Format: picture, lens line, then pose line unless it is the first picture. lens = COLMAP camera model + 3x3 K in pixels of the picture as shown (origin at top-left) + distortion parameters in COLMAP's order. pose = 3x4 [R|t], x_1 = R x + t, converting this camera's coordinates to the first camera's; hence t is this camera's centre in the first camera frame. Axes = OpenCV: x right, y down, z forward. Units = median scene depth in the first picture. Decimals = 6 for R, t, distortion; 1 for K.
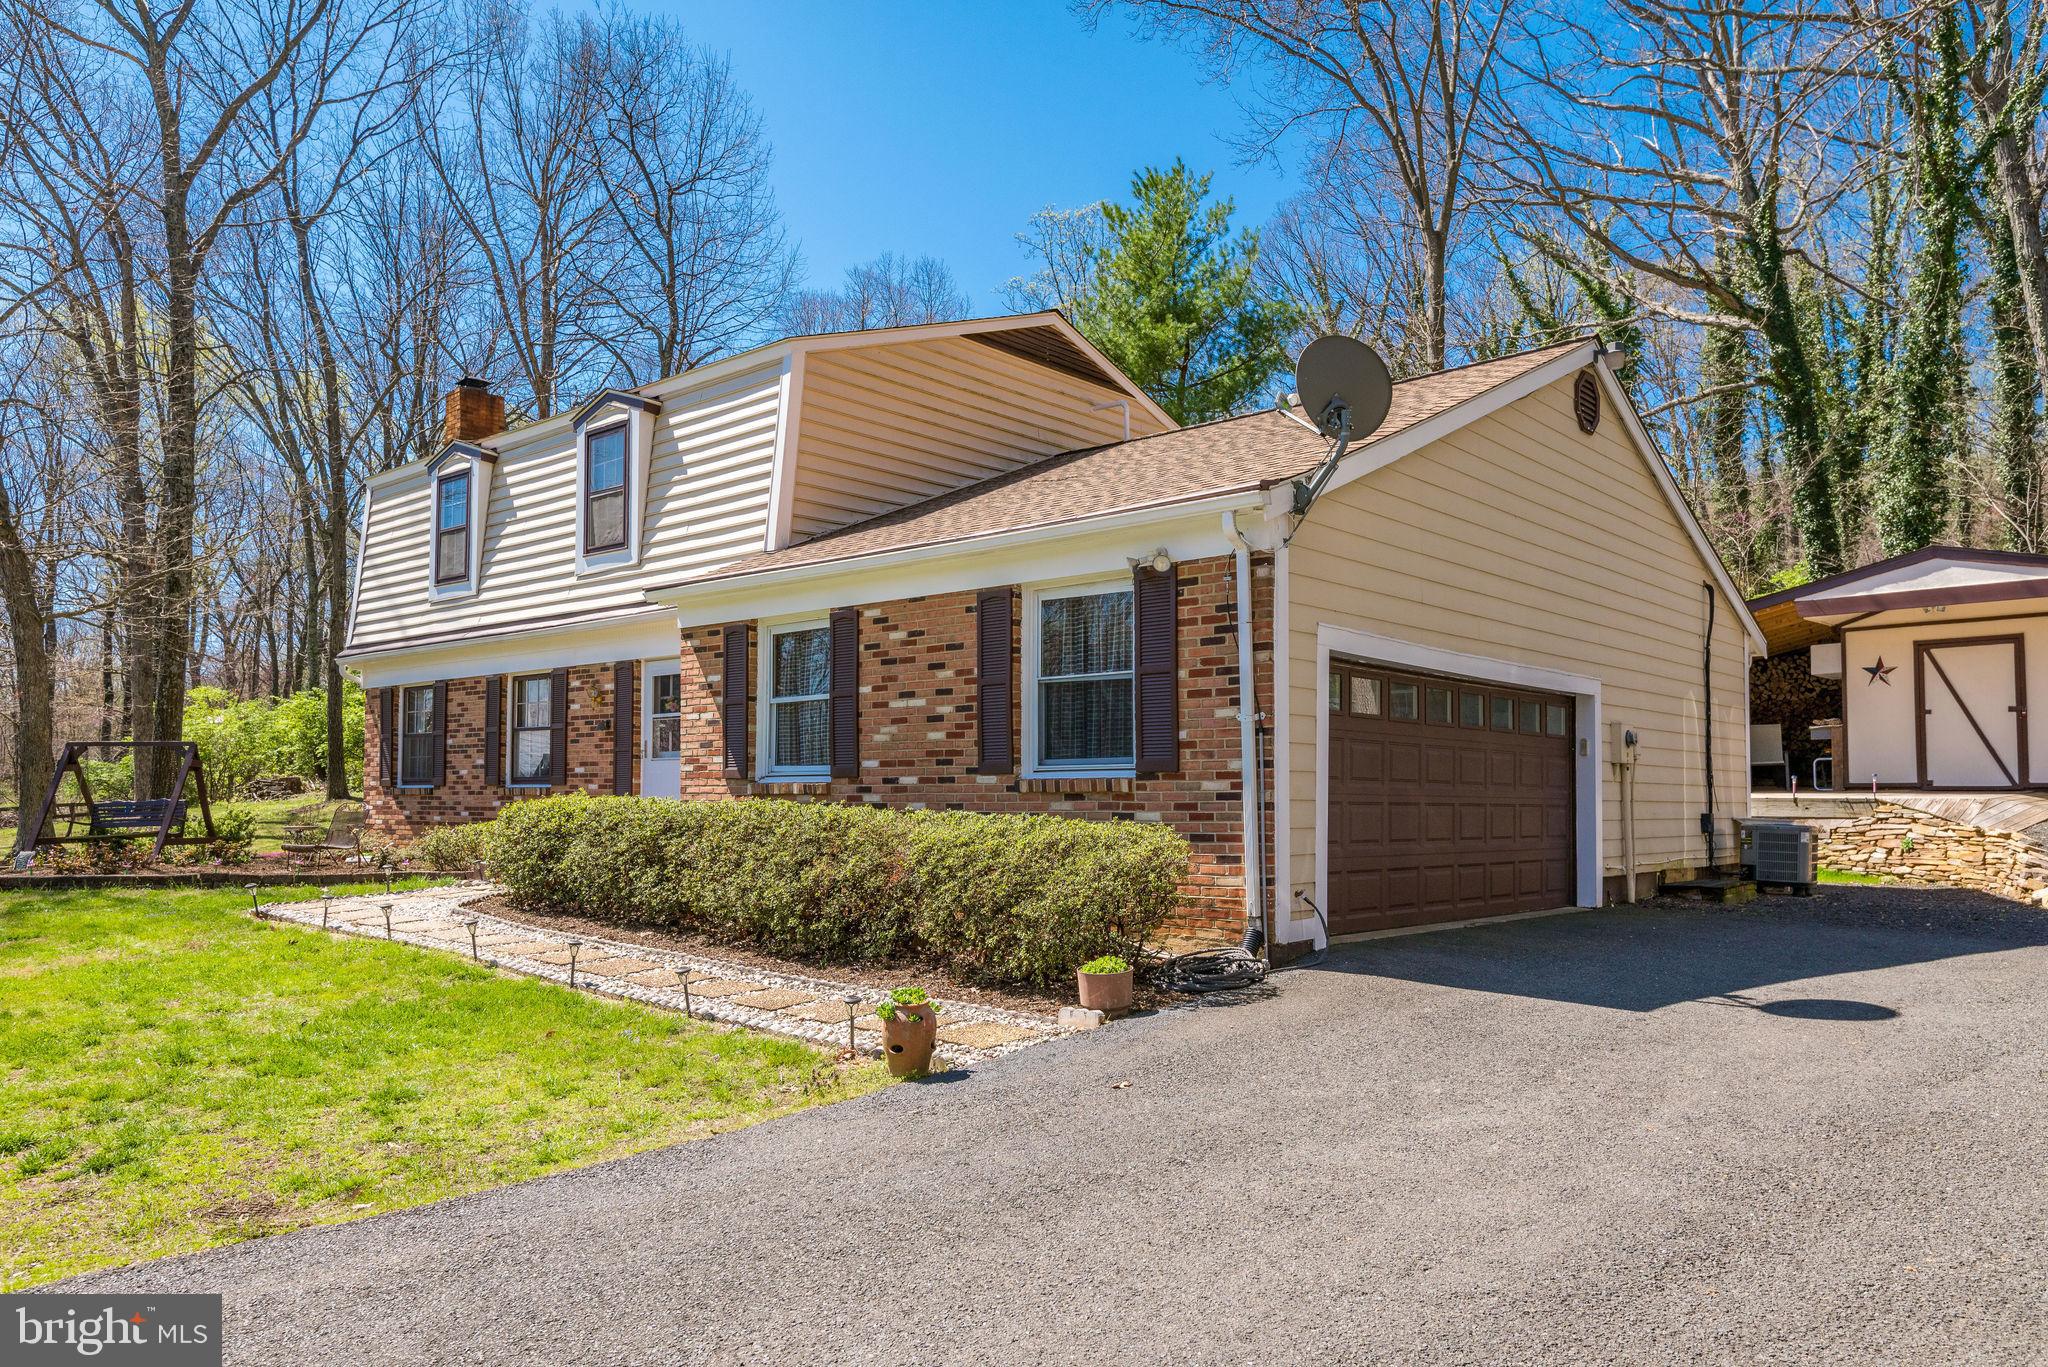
lens RADIAL K [[1394.6, 0, 1097.1], [0, 1394.6, 740.6], [0, 0, 1]] dist [0.029107, -0.000598]
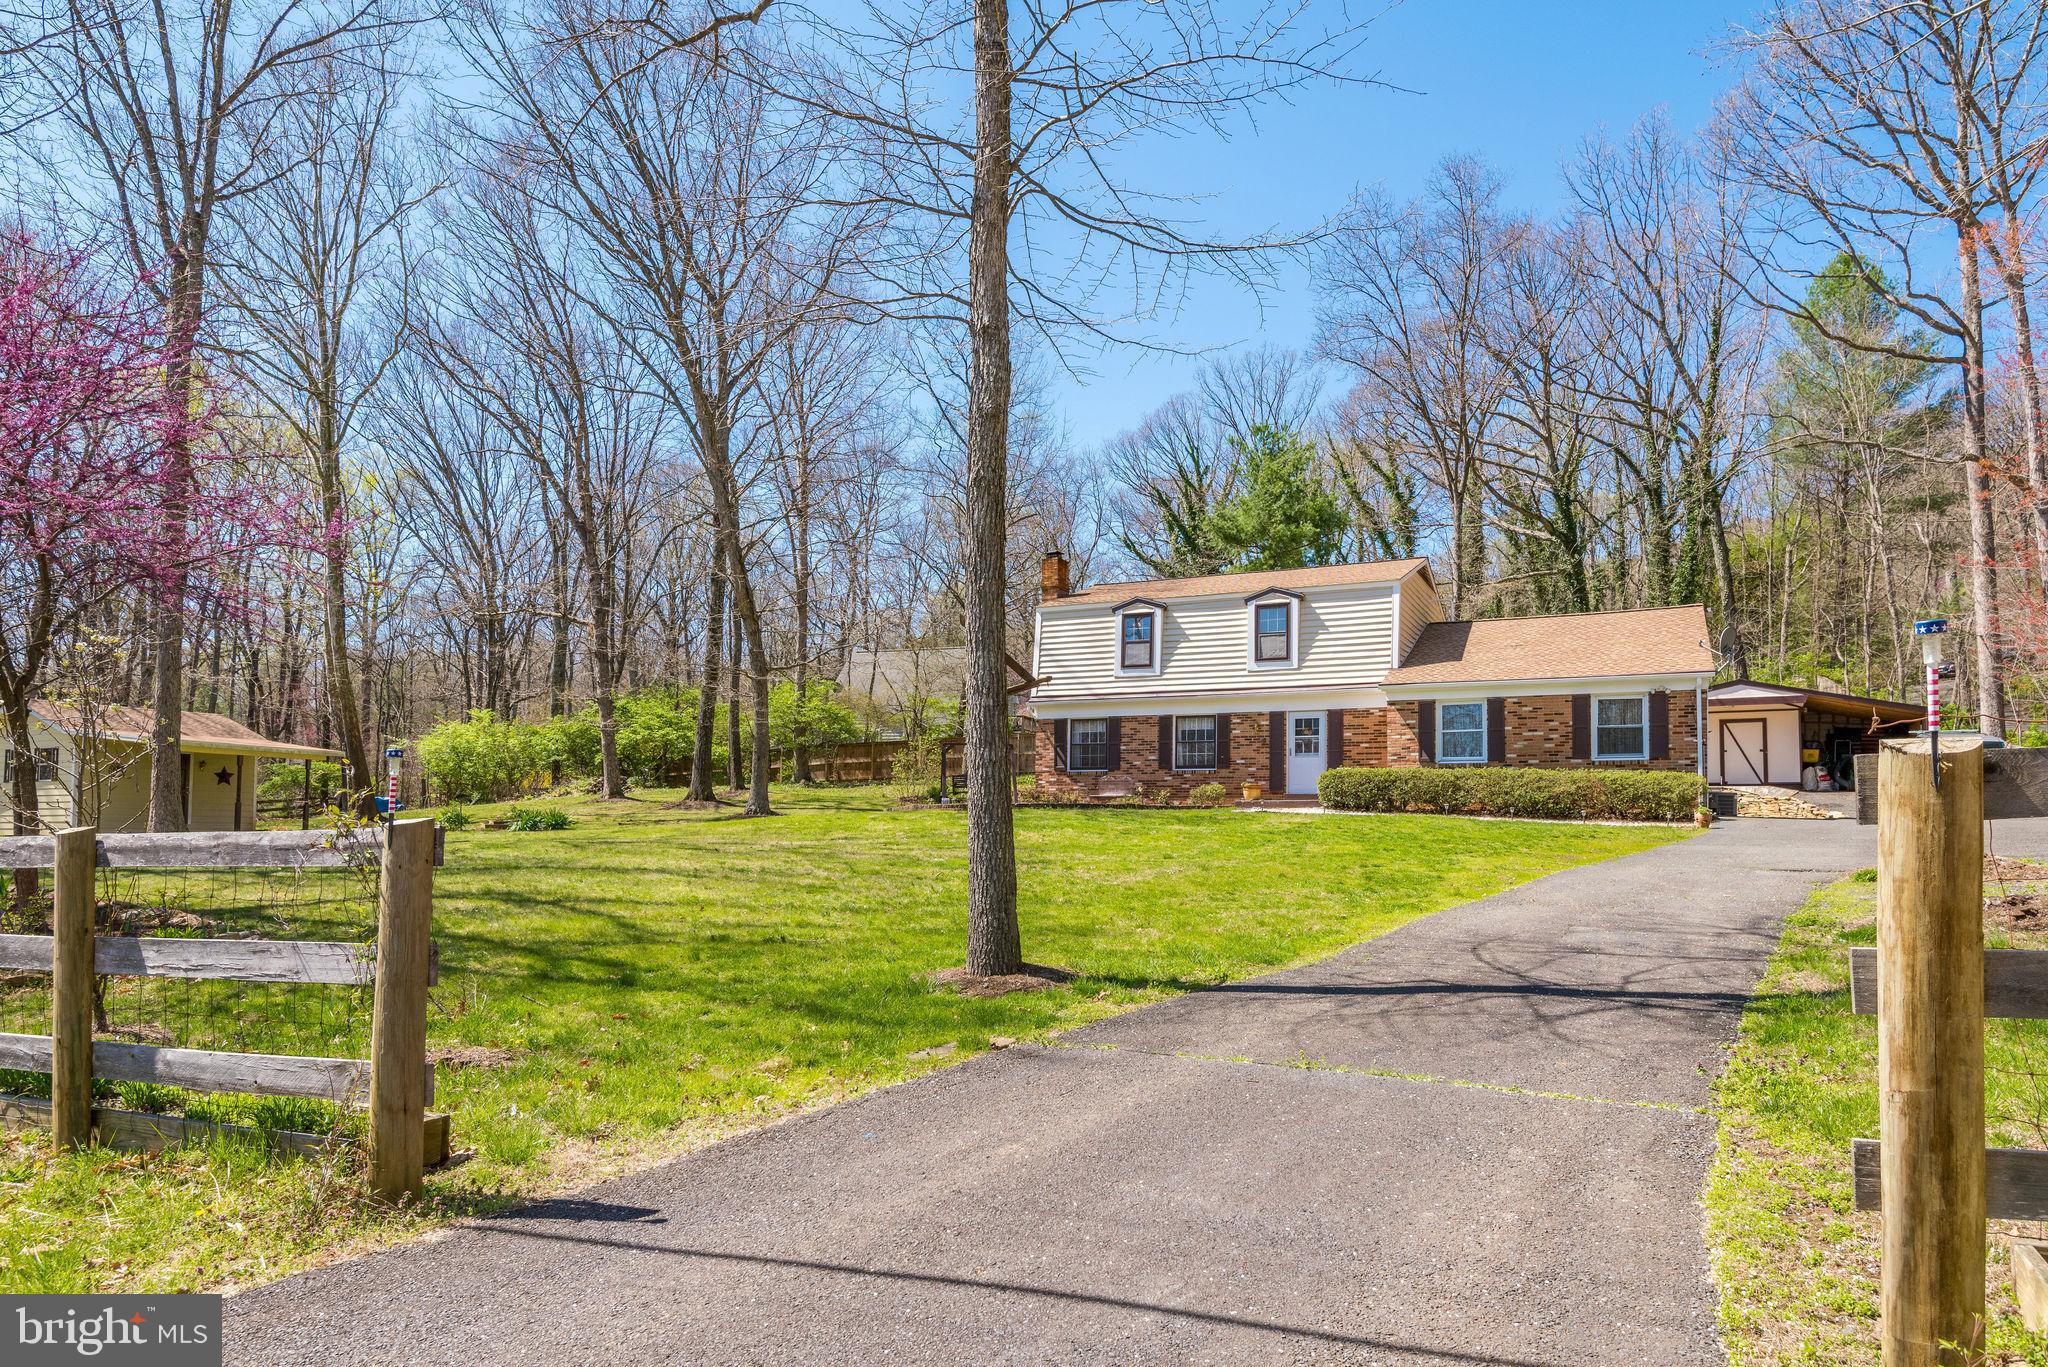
lens RADIAL K [[1243.6, 0, 1079.4], [0, 1243.6, 771.3], [0, 0, 1]] dist [-0.003711, -0.000944]
pose [[0.965961, 0.022258, 0.257728, -1.386894], [-0.019841, 0.999731, -0.011976, 0.080545], [-0.257925, 0.006455, 0.966143, -0.968475]]
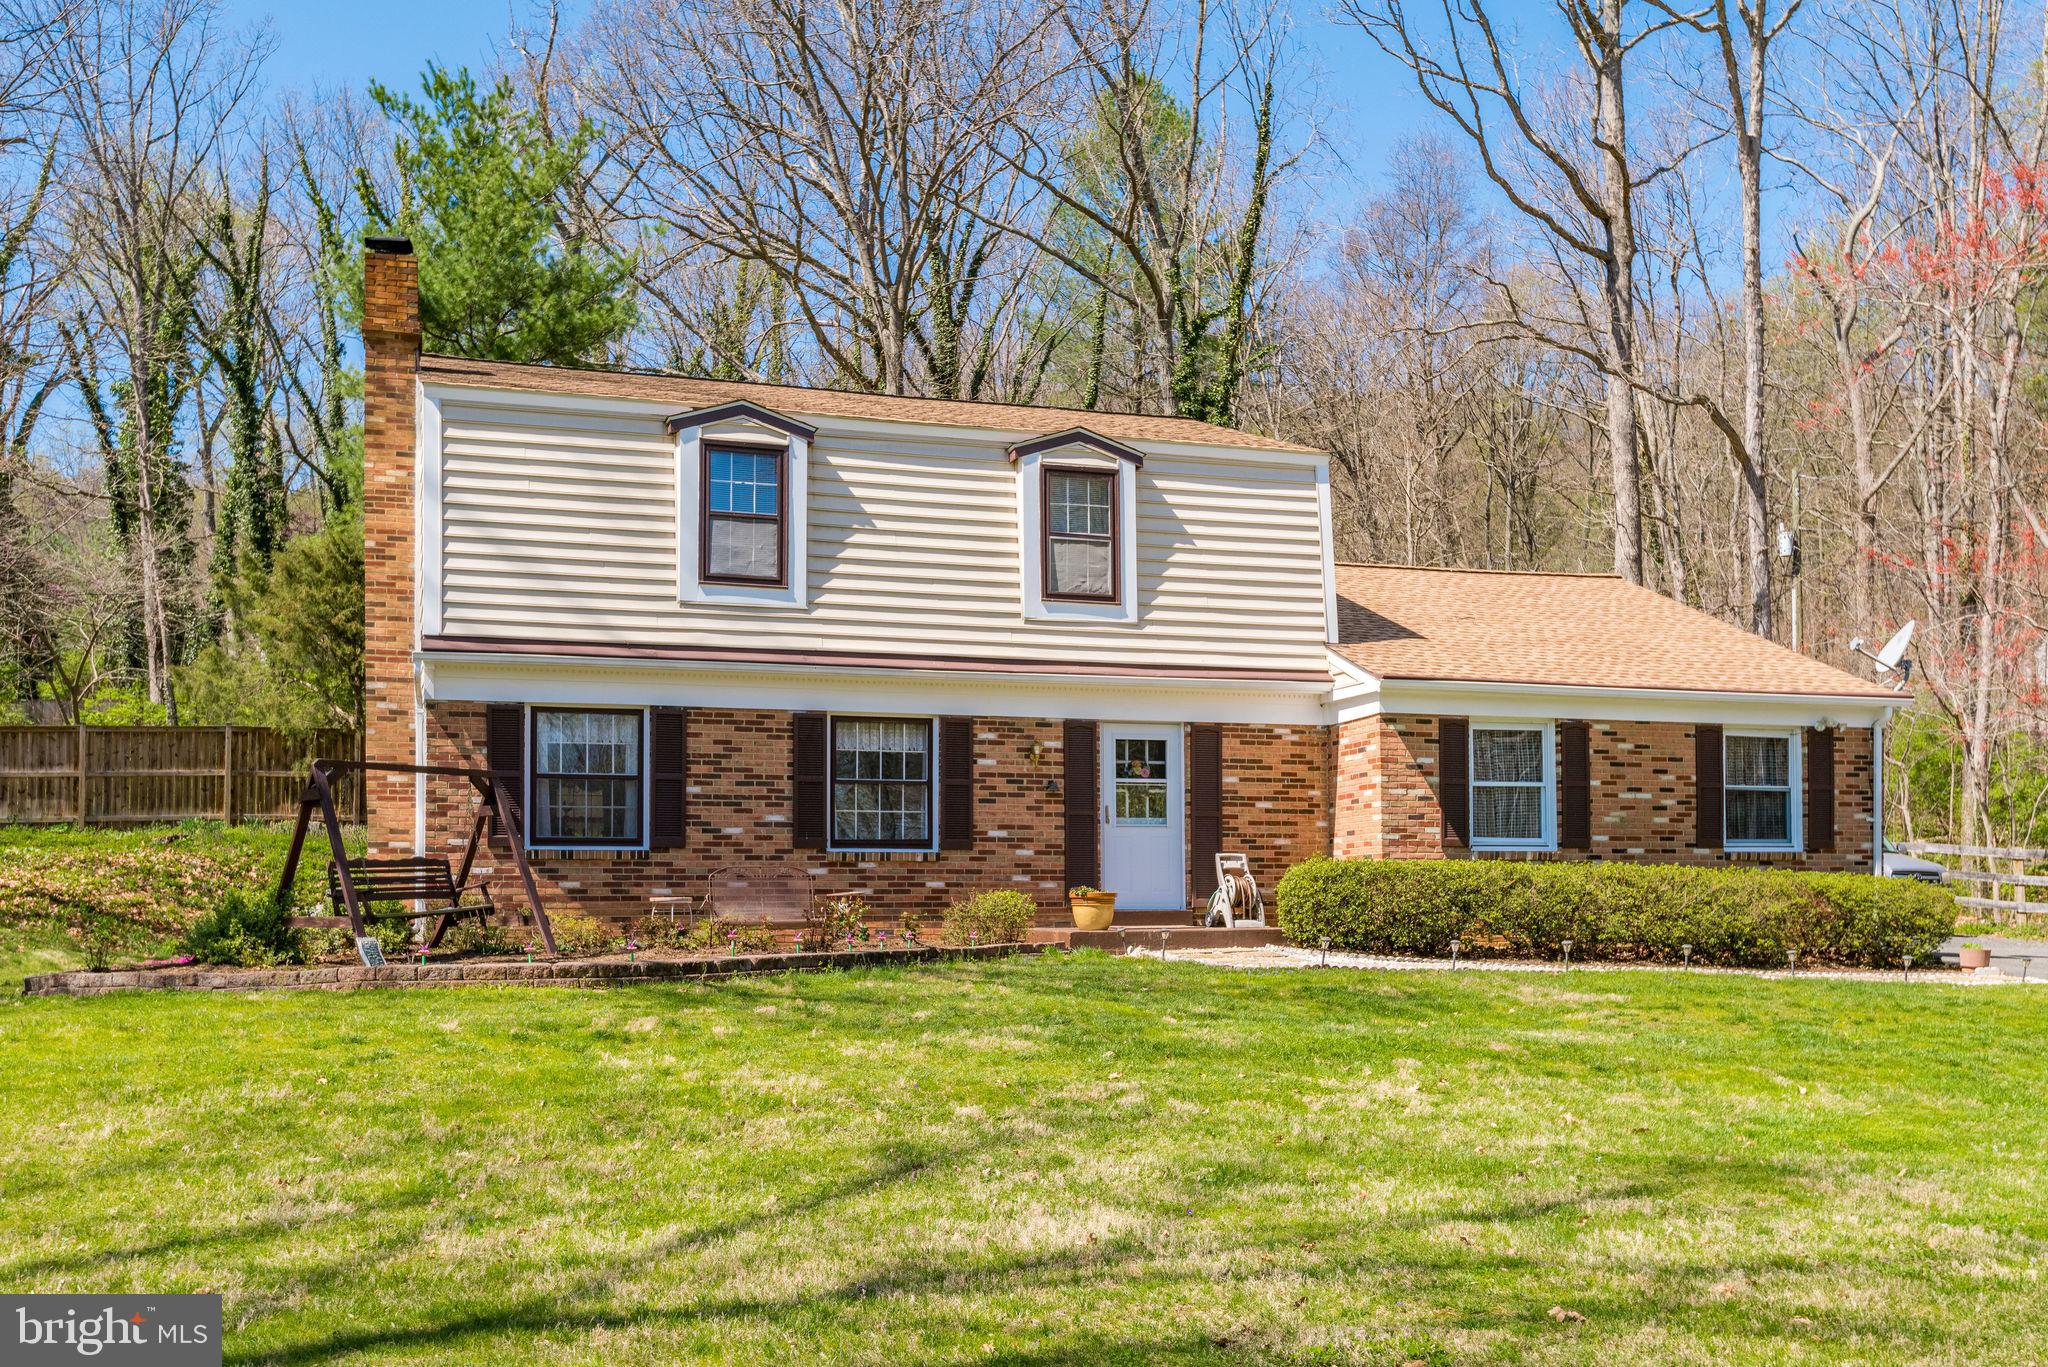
lens RADIAL K [[1979.4, 0, 1024.0], [0, 1979.4, 839.2], [0, 0, 1]] dist [0.012986, -0.012459]
pose [[0.516490, 0.031276, 0.855722, -1.826367], [-0.028118, 0.999413, -0.019556, 0.061751], [-0.855832, -0.013960, 0.517066, 0.422954]]
